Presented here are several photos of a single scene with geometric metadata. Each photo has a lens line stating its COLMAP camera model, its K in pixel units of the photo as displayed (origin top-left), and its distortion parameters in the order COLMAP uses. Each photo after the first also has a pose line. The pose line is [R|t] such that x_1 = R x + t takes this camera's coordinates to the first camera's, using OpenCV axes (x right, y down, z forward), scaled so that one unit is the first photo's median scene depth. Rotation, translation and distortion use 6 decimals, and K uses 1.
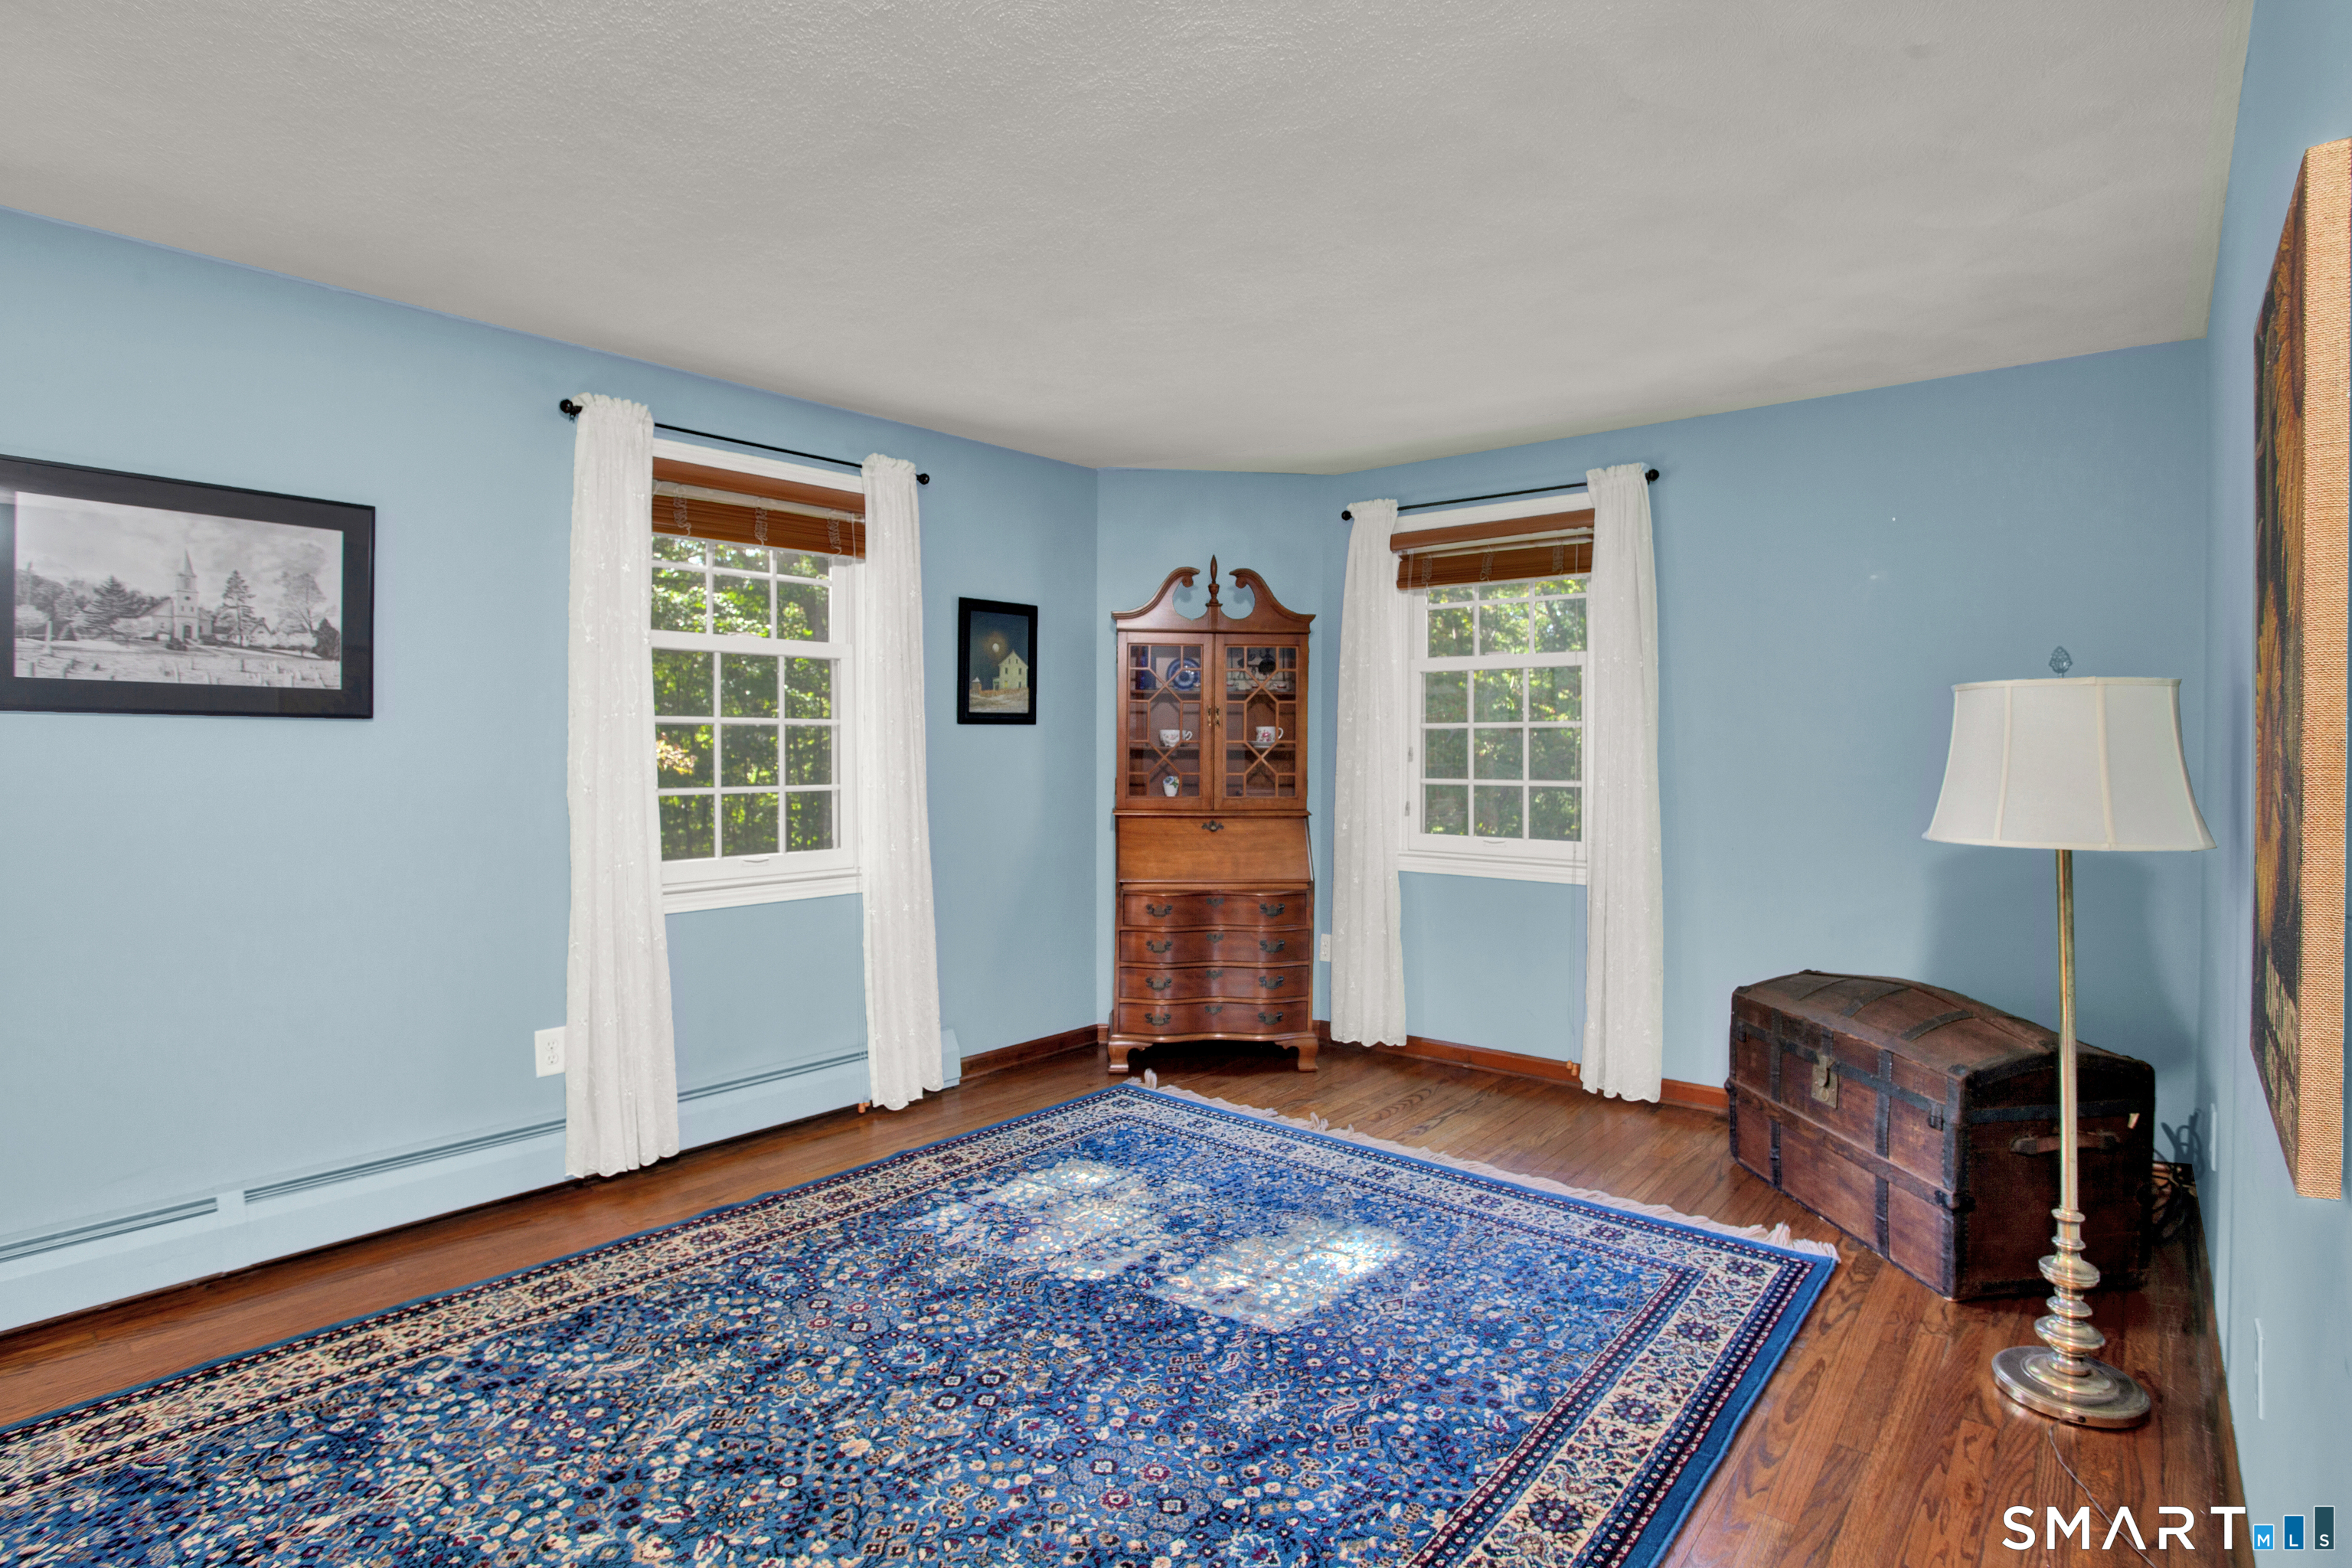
lens RADIAL K [[1184.8, 0, 1177.0], [0, 1184.8, 746.1], [0, 0, 1]] dist [-0.001638, -0.000339]
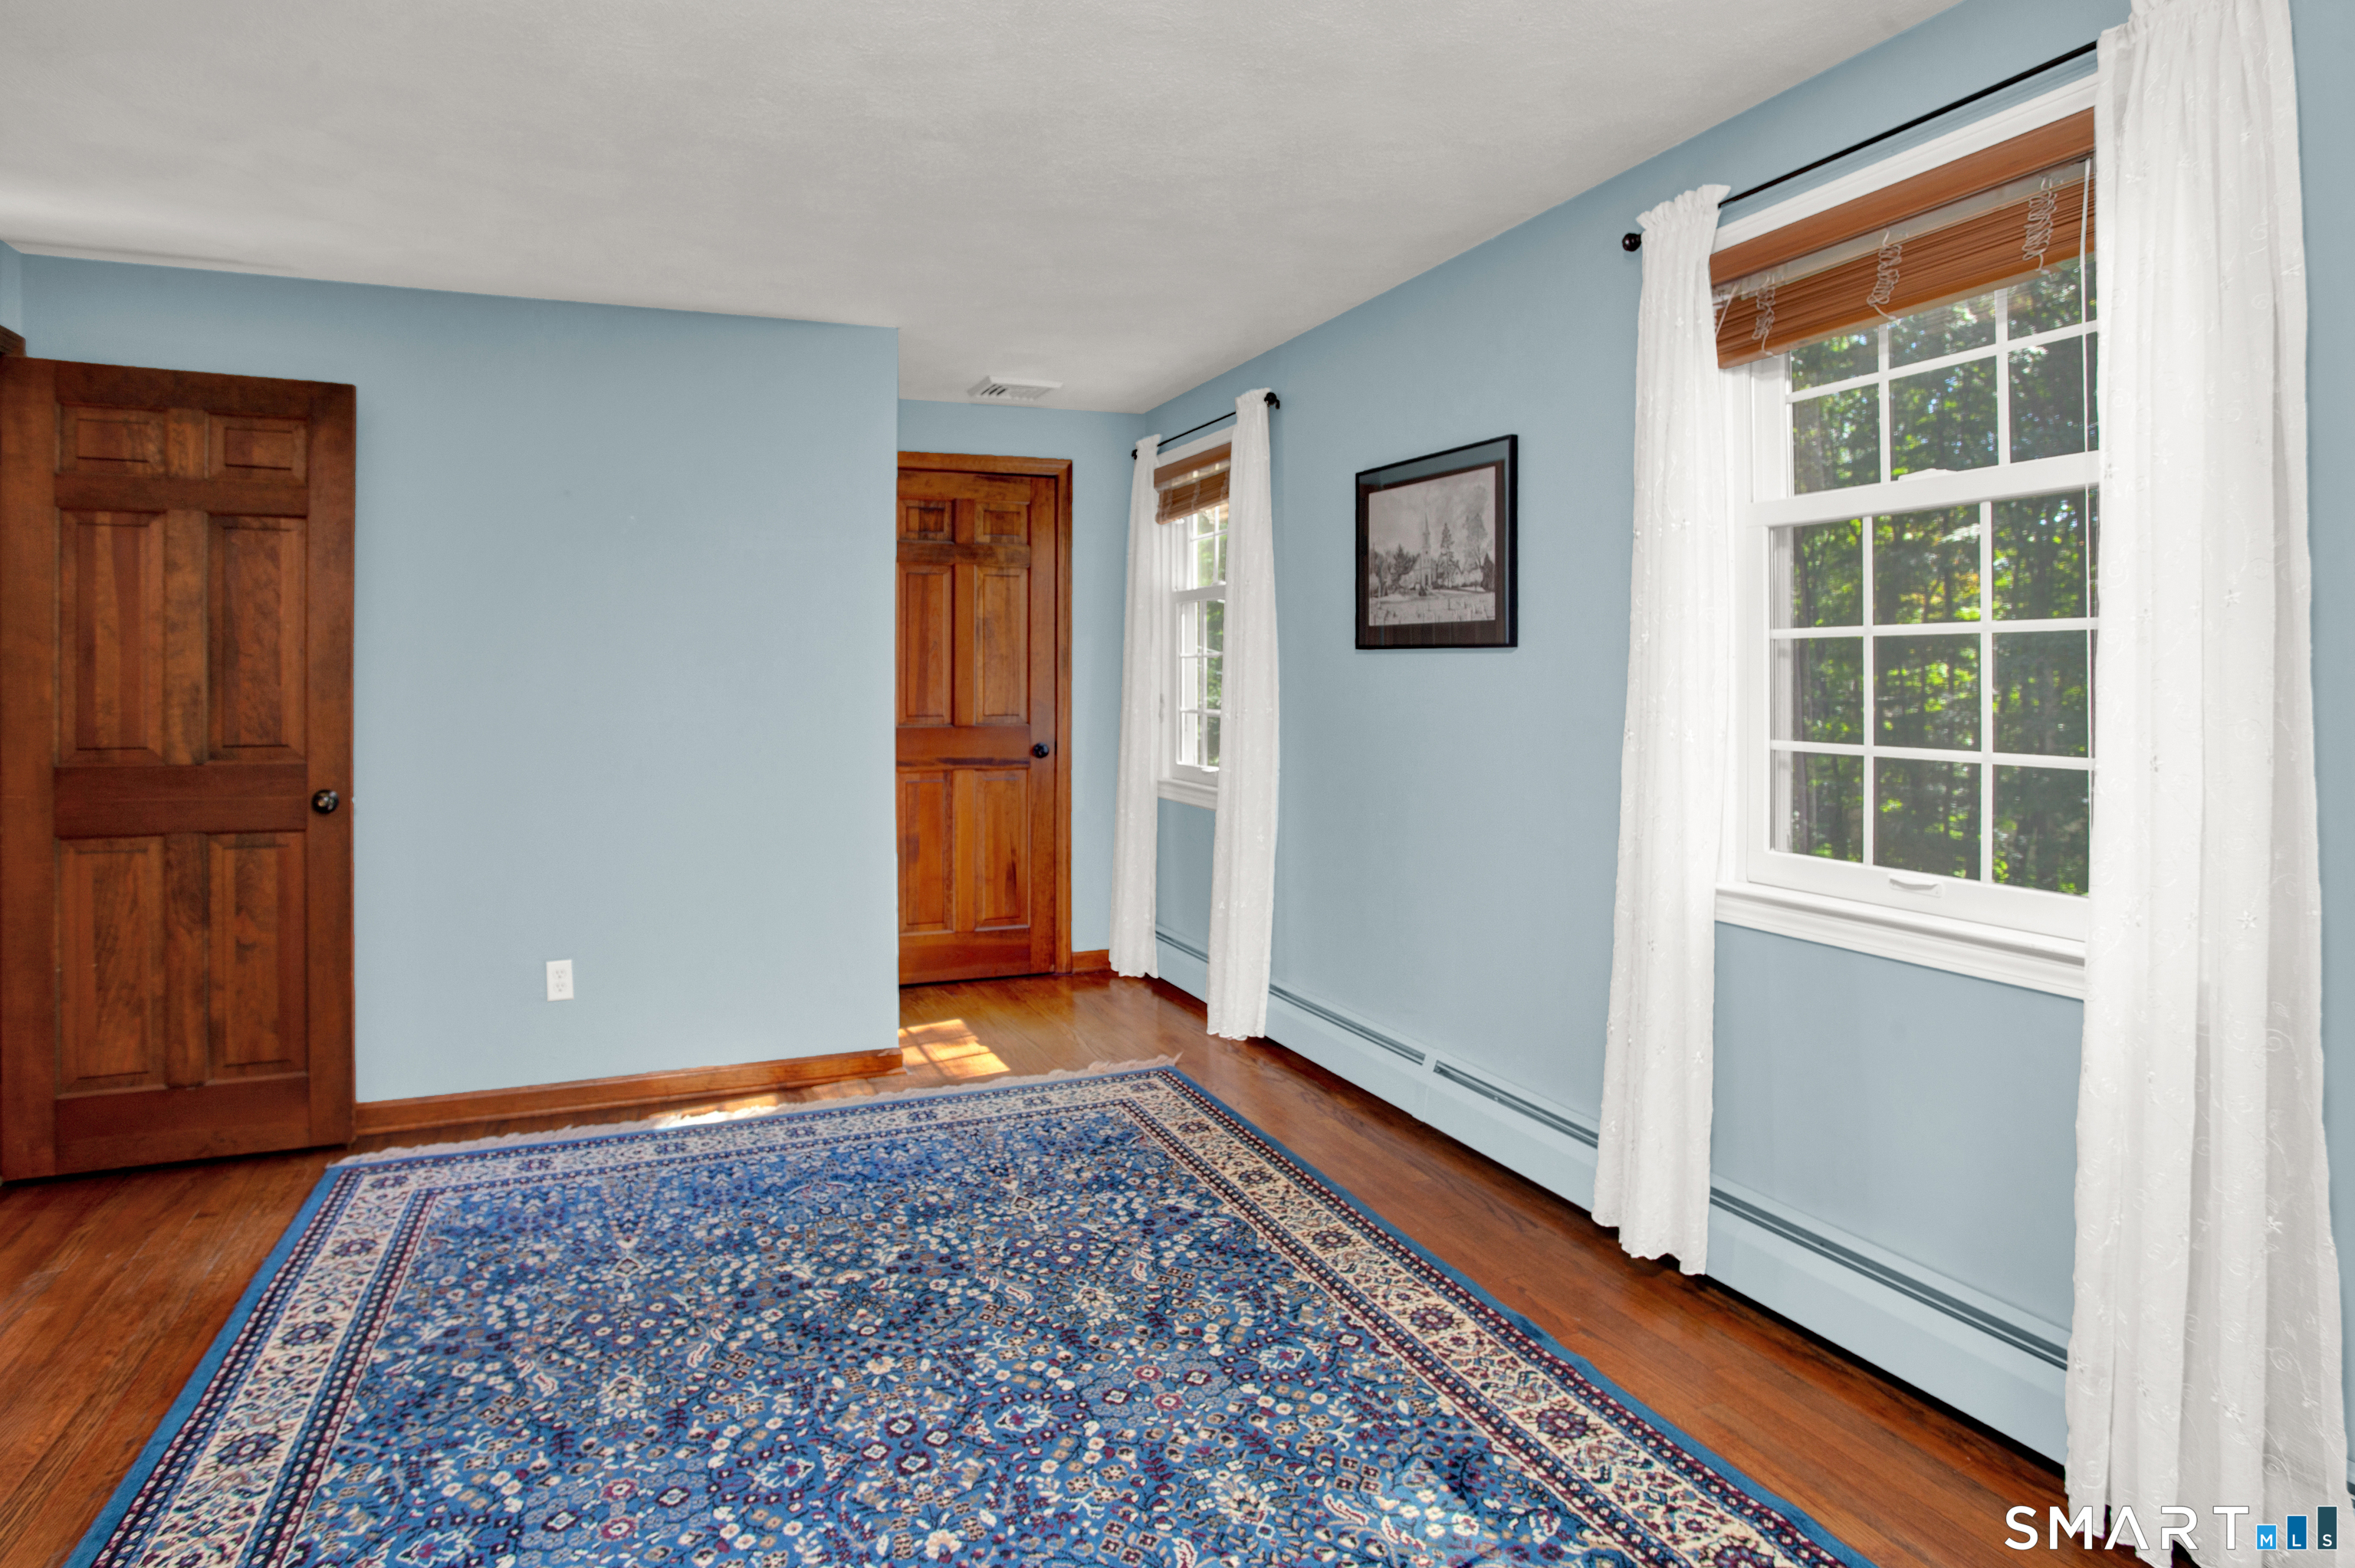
lens RADIAL K [[1339.6, 0, 1180.4], [0, 1339.6, 675.5], [0, 0, 1]] dist [-0.090442, 0.046475]
pose [[-0.462377, -0.002863, -0.886679, 0.479003], [-0.002942, 0.999994, -0.001694, 0.003184], [0.886679, 0.001825, -0.462383, 1.388266]]
